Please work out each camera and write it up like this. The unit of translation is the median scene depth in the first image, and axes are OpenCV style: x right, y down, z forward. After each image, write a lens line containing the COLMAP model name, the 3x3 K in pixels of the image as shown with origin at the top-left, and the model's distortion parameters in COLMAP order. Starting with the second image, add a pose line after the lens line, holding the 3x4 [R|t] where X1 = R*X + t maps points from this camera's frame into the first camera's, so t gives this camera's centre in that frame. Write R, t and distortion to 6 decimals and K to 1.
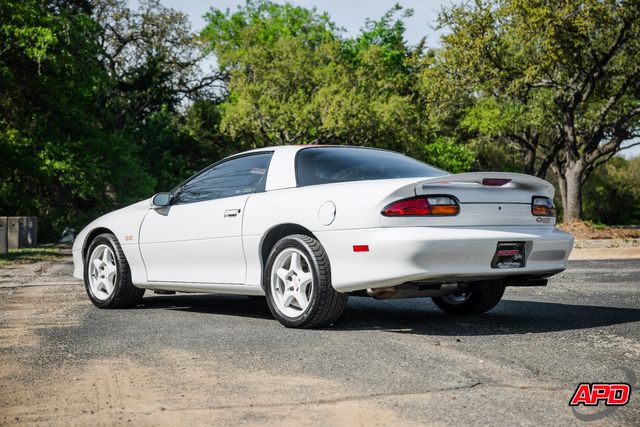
lens RADIAL K [[1112.3, 0, 329.6], [0, 1112.3, 213.8], [0, 0, 1]] dist [0.327146, 0.190278]
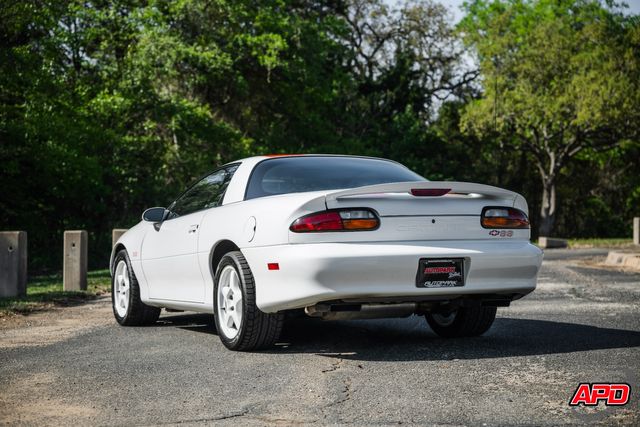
lens RADIAL K [[1199.1, 0, 322.1], [0, 1199.1, 222.9], [0, 0, 1]] dist [0.453766, 0.142179]
pose [[0.962415, -0.013139, -0.271266, 0.252057], [0.014148, 0.999898, 0.001766, -0.005009], [0.271215, -0.005538, 0.962503, 0.027161]]
